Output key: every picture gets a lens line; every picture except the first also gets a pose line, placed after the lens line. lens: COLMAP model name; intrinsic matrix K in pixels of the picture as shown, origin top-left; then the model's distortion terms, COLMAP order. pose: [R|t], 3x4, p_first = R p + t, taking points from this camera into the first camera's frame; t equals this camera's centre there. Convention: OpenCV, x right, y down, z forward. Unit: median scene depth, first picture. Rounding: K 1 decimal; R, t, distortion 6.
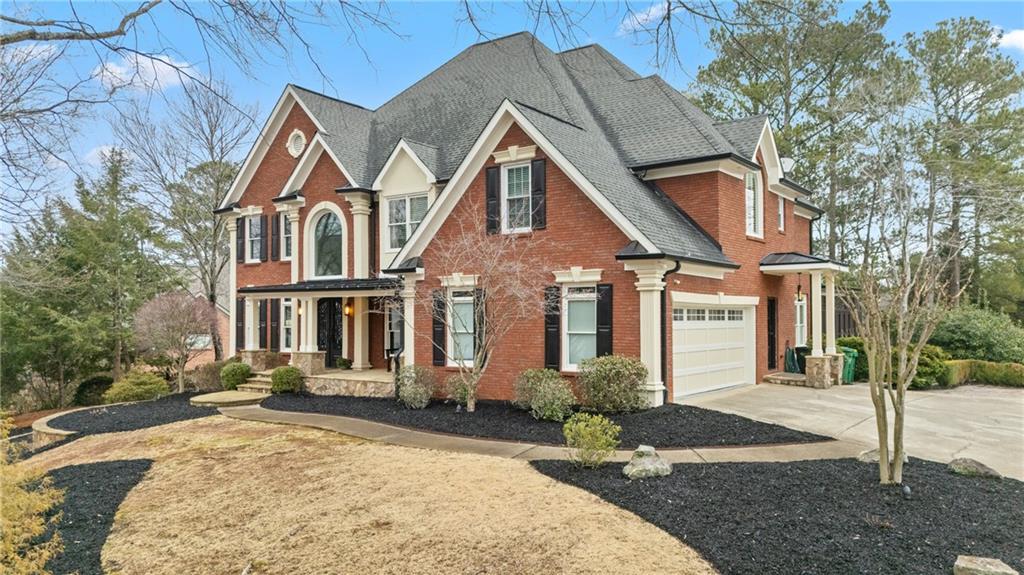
lens RADIAL K [[759.7, 0, 509.2], [0, 759.7, 284.2], [0, 0, 1]] dist [0.044161, -0.018744]
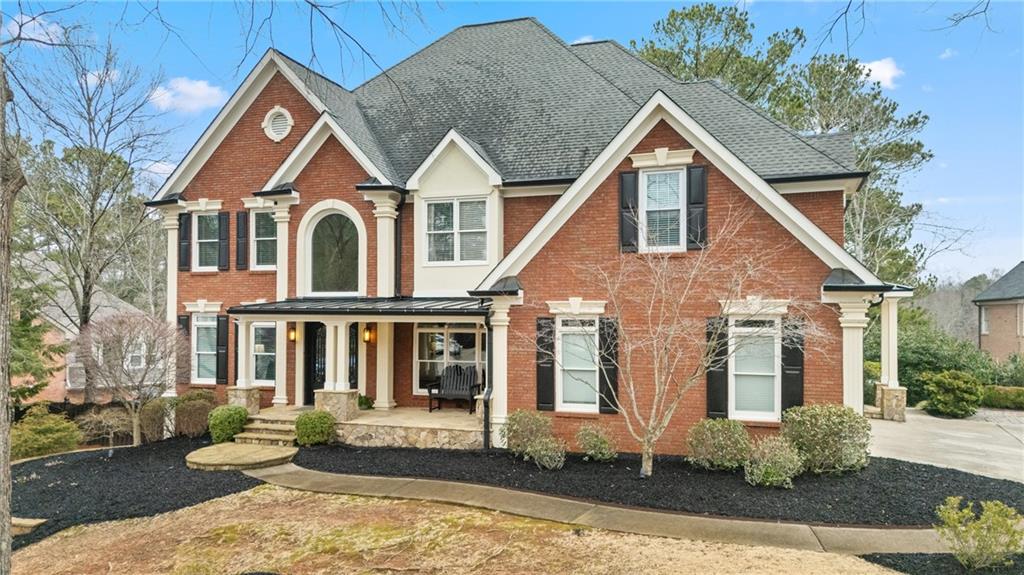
lens RADIAL K [[759.7, 0, 512.4], [0, 759.7, 294.7], [0, 0, 1]] dist [0.044161, -0.018744]
pose [[0.961611, 0.015369, 0.273987, -0.293847], [-0.018097, 0.999809, 0.007432, -0.018782], [-0.273821, -0.012105, 0.961705, 0.186016]]
